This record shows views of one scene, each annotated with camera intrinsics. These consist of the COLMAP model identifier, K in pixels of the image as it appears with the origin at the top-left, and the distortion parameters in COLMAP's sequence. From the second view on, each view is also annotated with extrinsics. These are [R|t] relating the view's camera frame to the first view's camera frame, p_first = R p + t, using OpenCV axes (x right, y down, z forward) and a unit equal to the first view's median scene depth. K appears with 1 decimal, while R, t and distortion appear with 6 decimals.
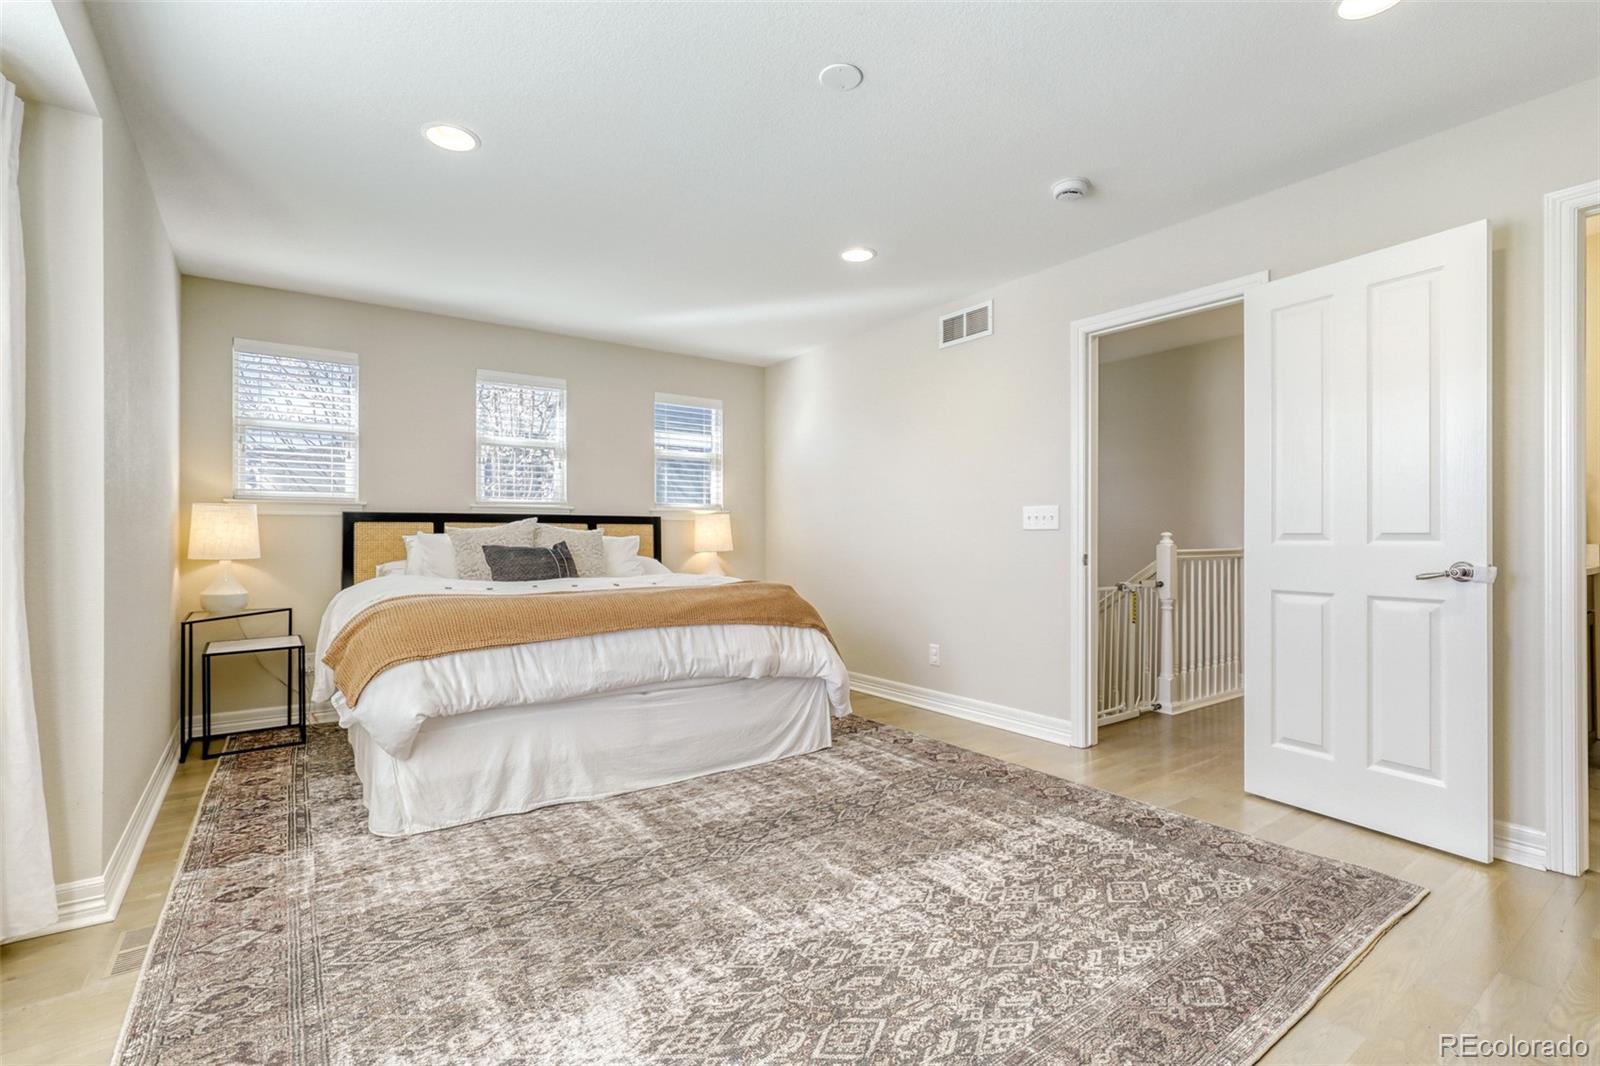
lens RADIAL K [[736.0, 0, 800.4], [0, 736.0, 524.1], [0, 0, 1]] dist [-0.005588, 0.002841]
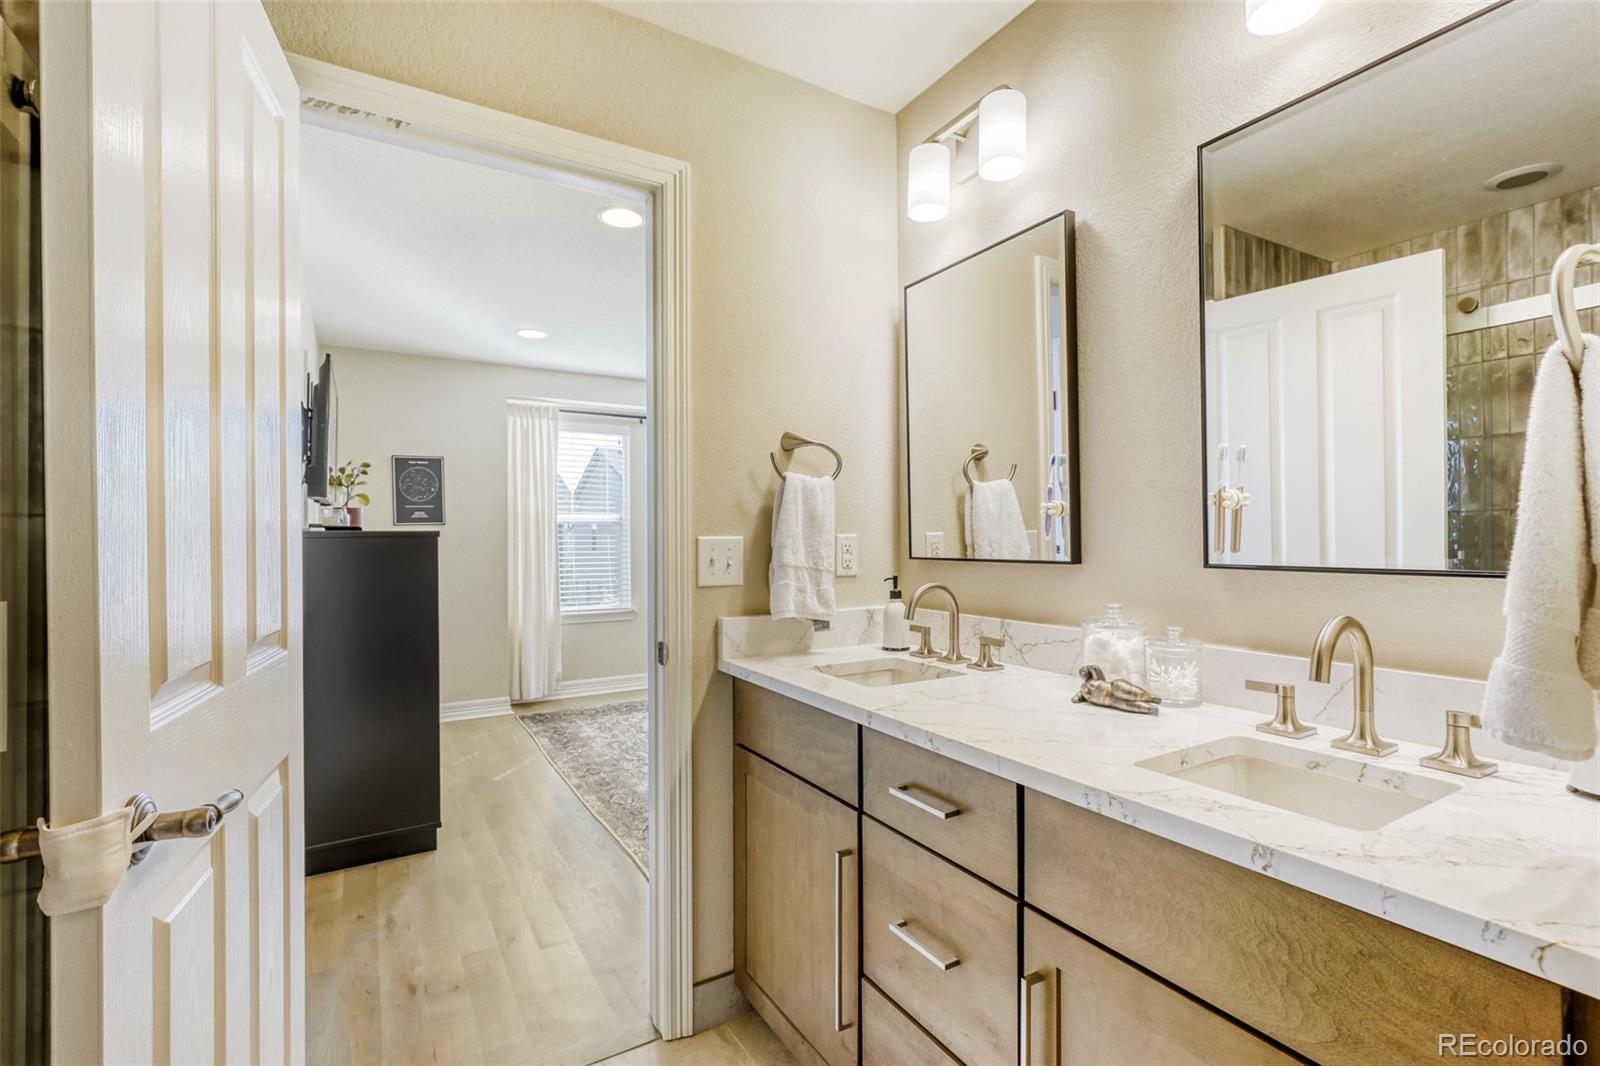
lens RADIAL K [[736.0, 0, 814.4], [0, 736.0, 535.8], [0, 0, 1]] dist [-0.005588, 0.002841]
pose [[-0.073308, 0.004727, -0.997298, 1.485118], [0.017615, 0.999839, 0.003444, -0.047681], [0.997154, -0.017315, -0.073380, 0.995538]]
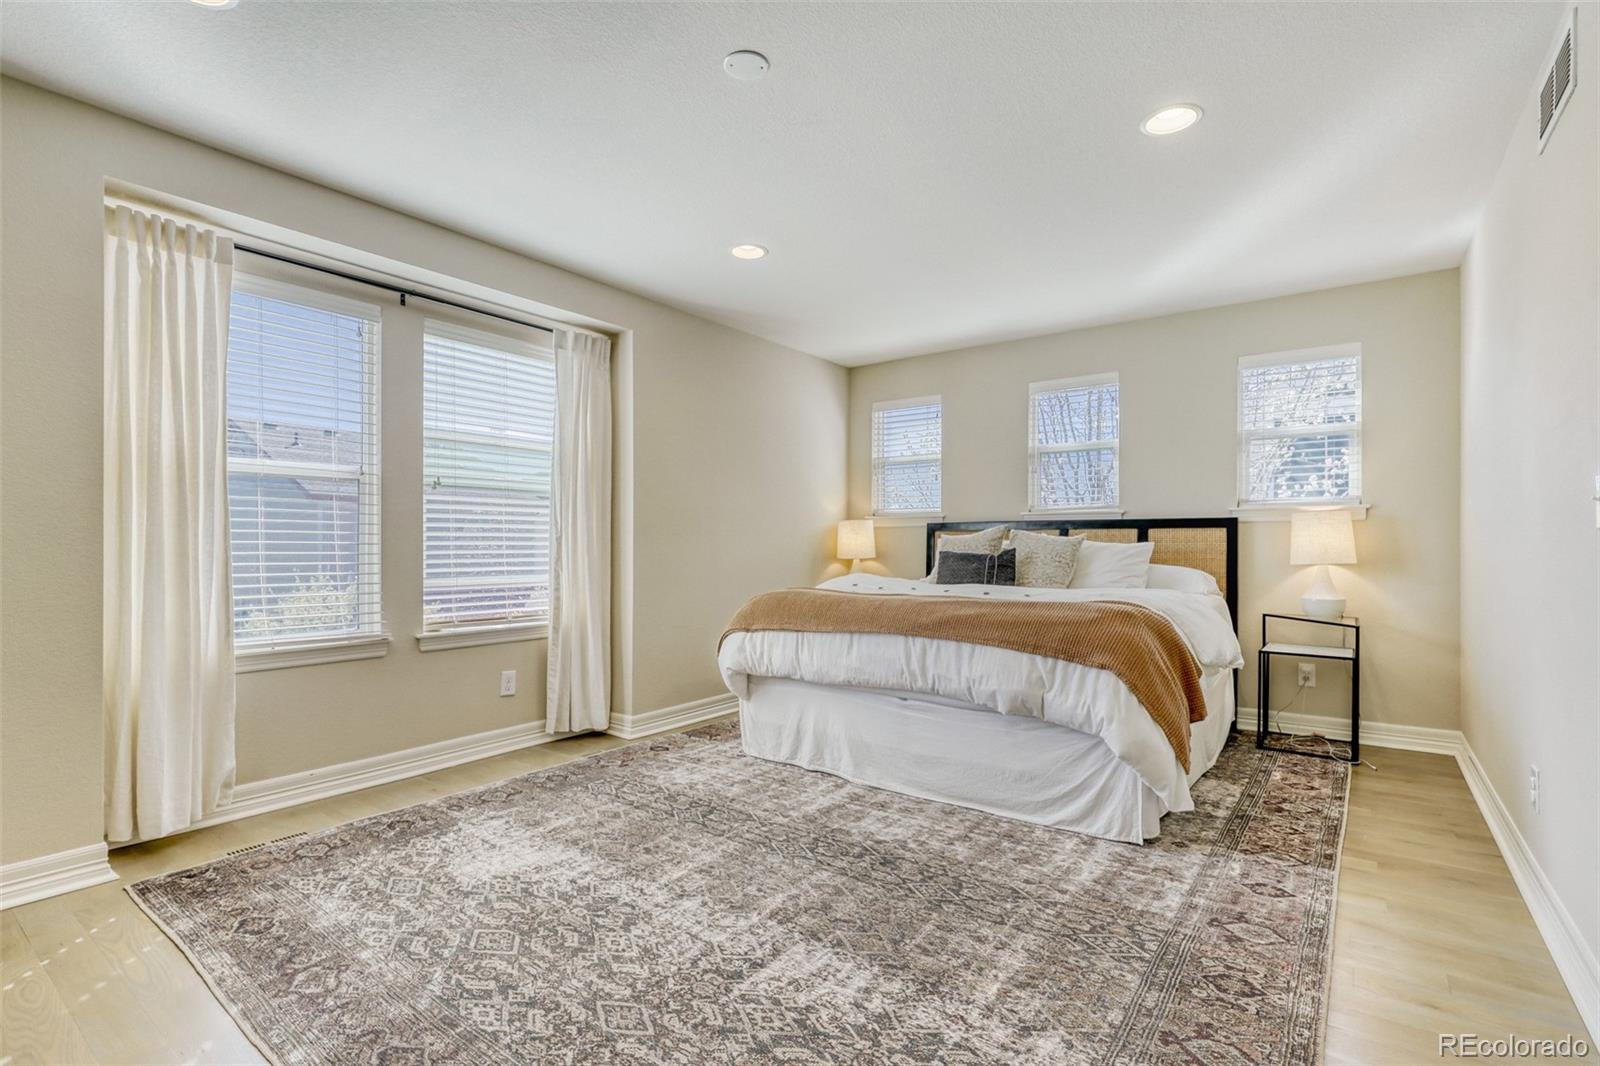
lens RADIAL K [[736.0, 0, 785.9], [0, 736.0, 542.7], [0, 0, 1]] dist [-0.005588, 0.002841]
pose [[0.298567, -0.000562, -0.954389, 0.767833], [0.013848, 0.999897, 0.003744, 0.011715], [0.954288, -0.014334, 0.298544, 0.603753]]
